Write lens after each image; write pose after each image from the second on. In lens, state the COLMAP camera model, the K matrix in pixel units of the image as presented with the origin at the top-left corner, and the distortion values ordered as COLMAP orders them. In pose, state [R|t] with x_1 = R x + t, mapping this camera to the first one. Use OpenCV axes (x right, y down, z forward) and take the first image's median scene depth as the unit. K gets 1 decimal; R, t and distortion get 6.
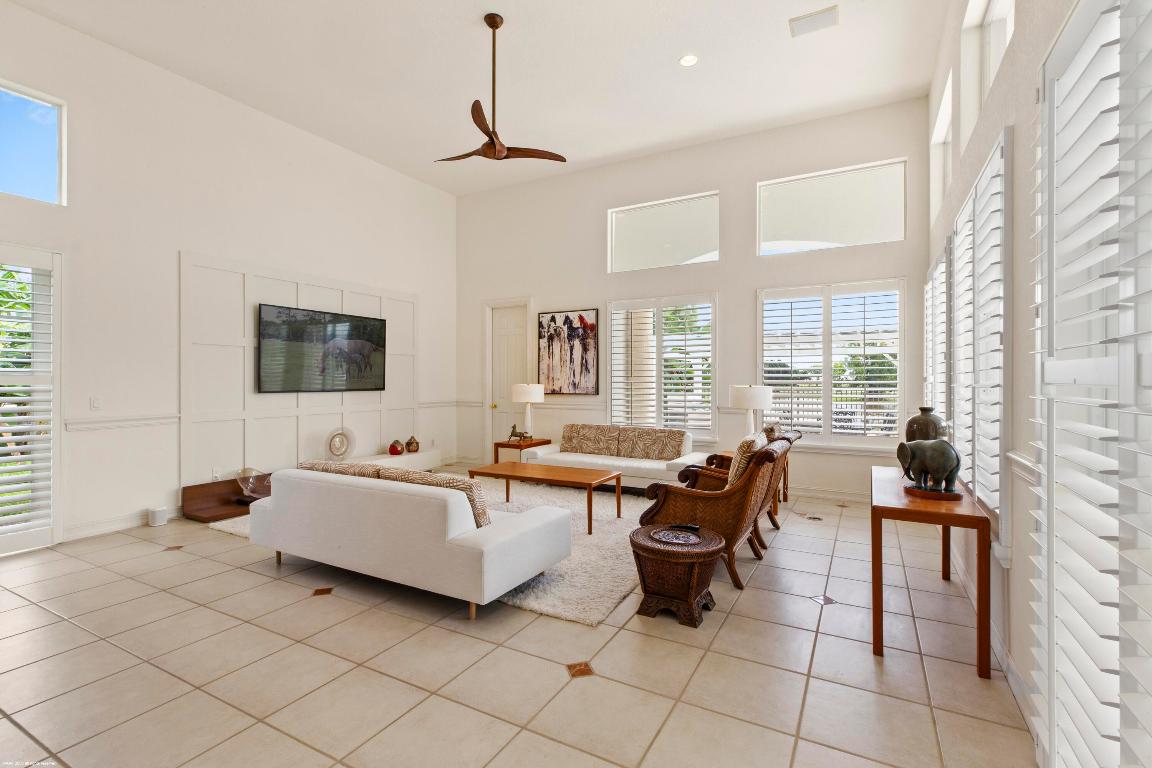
lens RADIAL K [[528.3, 0, 576.9], [0, 528.3, 391.3], [0, 0, 1]] dist [0.001754, 0.001437]
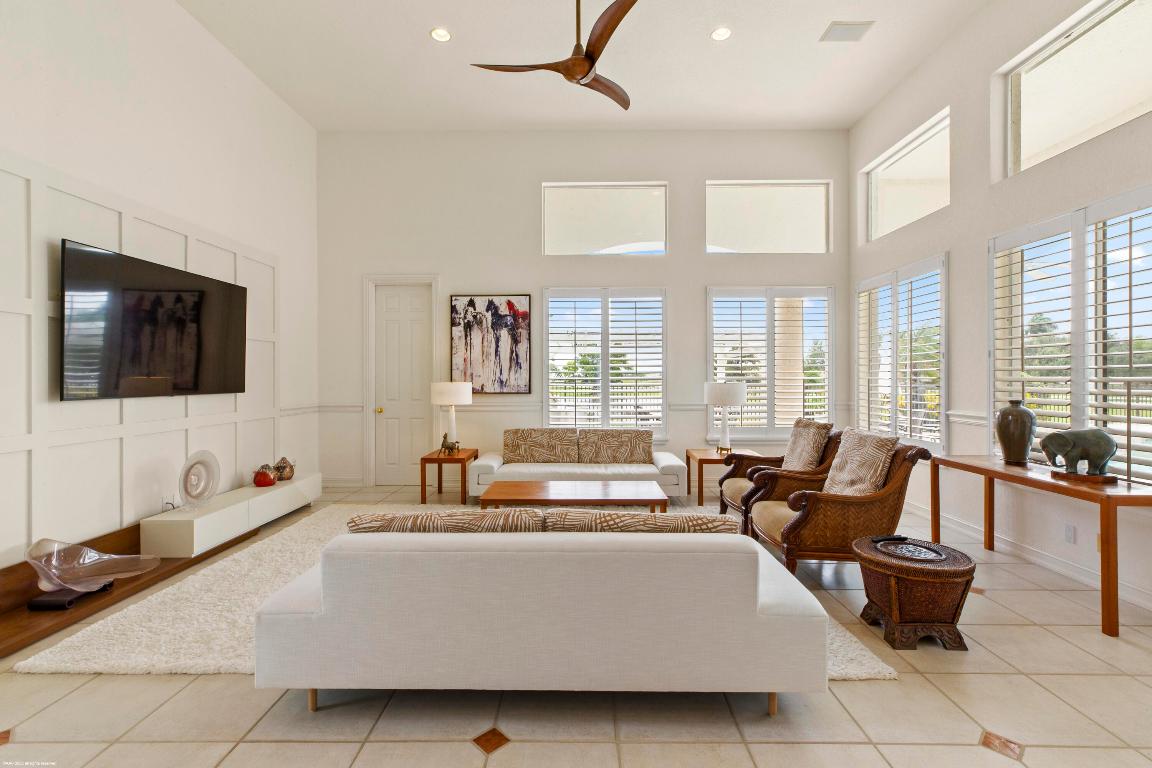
lens RADIAL K [[528.3, 0, 575.9], [0, 528.3, 385.2], [0, 0, 1]] dist [0.001754, 0.001437]
pose [[0.882162, -0.009091, 0.470859, -0.300980], [0.011988, 0.999923, -0.003154, -0.003663], [-0.470794, 0.008427, 0.882203, 0.197783]]
